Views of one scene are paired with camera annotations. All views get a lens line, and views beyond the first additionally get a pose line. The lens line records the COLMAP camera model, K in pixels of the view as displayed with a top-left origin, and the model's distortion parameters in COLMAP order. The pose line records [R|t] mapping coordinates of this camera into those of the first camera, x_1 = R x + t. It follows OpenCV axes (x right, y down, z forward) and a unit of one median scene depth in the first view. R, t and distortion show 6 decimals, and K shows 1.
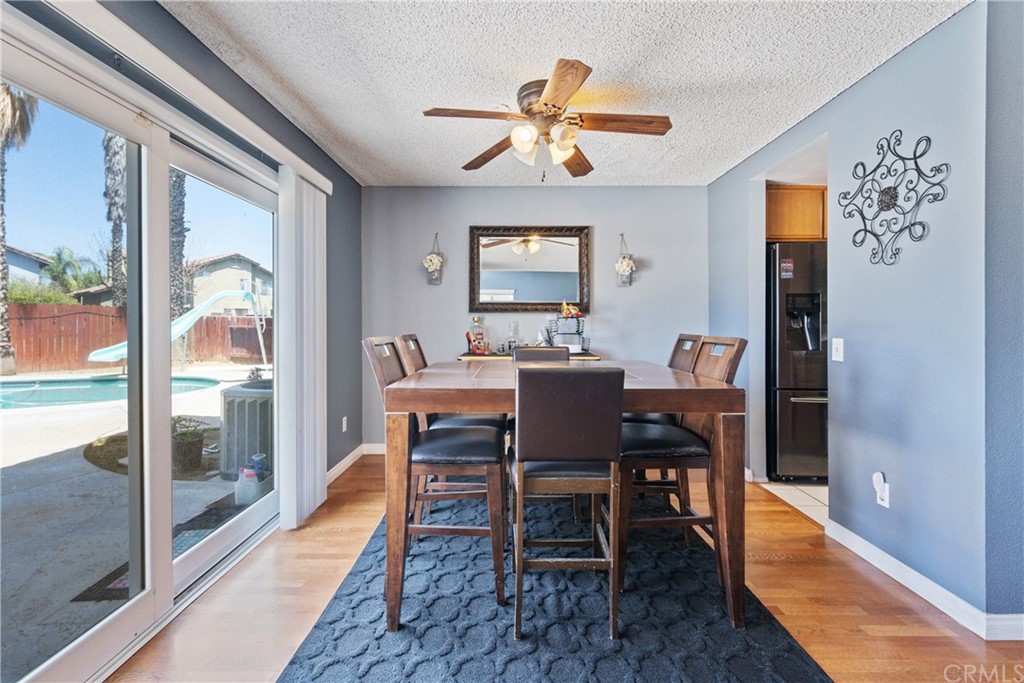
lens RADIAL K [[471.3, 0, 507.5], [0, 471.3, 328.8], [0, 0, 1]] dist [-0.001501, 0.000652]
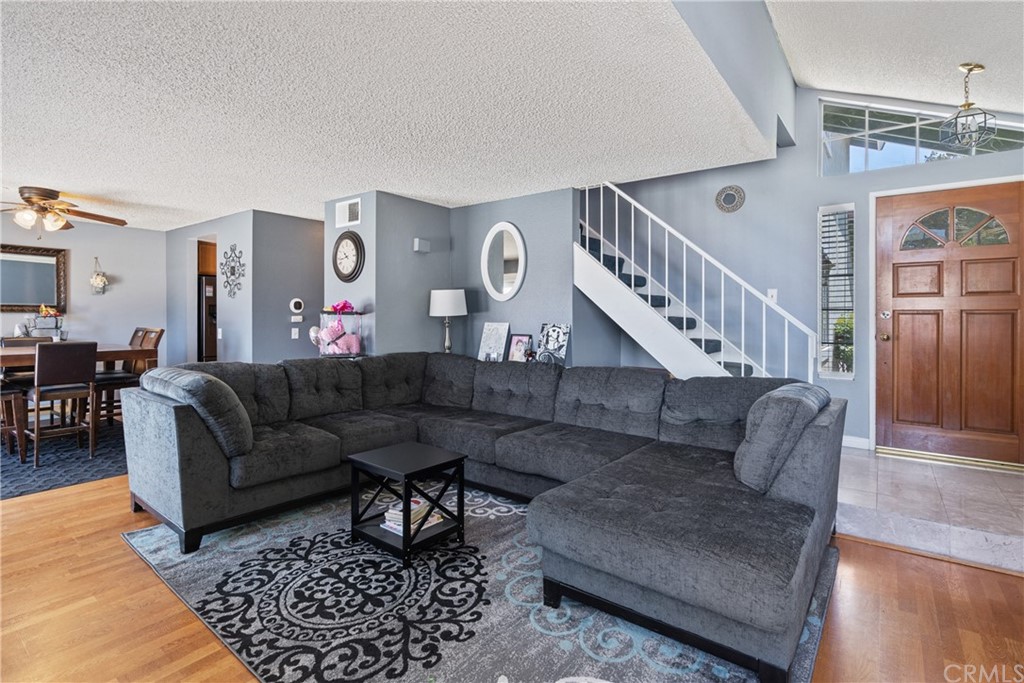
lens RADIAL K [[501.5, 0, 510.6], [0, 501.5, 322.0], [0, 0, 1]] dist [-0.003737, -0.000515]
pose [[0.598032, -0.003610, 0.801464, -0.380246], [0.005147, 0.999987, 0.000664, -0.004033], [-0.801456, 0.003728, 0.598042, -1.568506]]
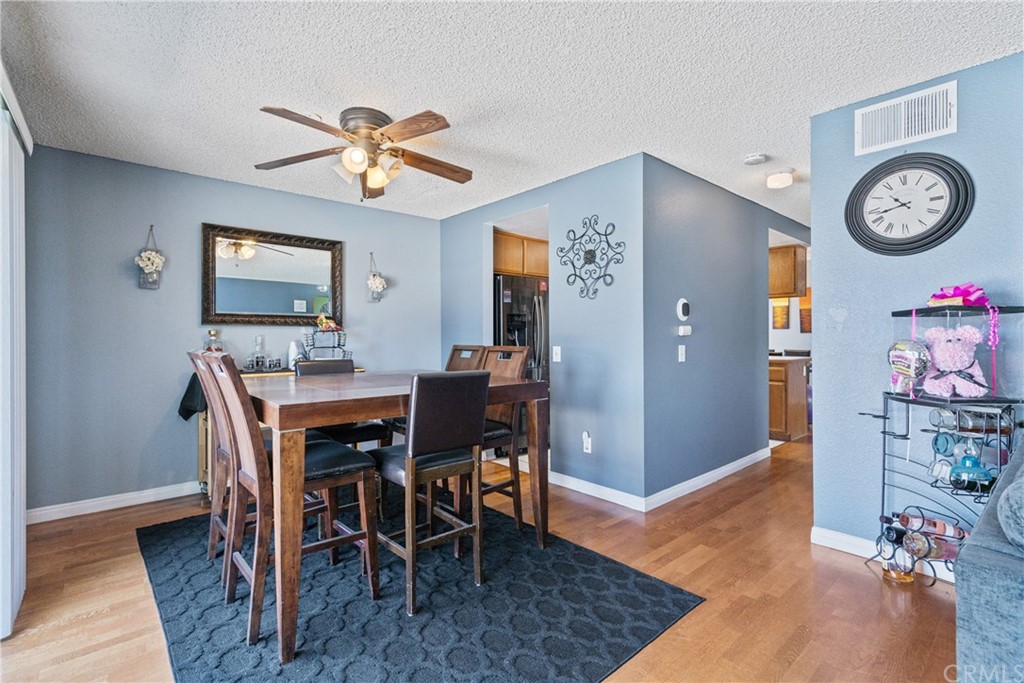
lens RADIAL K [[473.4, 0, 512.0], [0, 473.4, 341.5], [0, 0, 1]] dist [-0.000383, 0.000383]
pose [[0.746079, -0.009548, 0.665789, -0.409998], [0.012051, 0.999927, 0.000836, 0.002891], [-0.665748, 0.007400, 0.746140, -0.008211]]
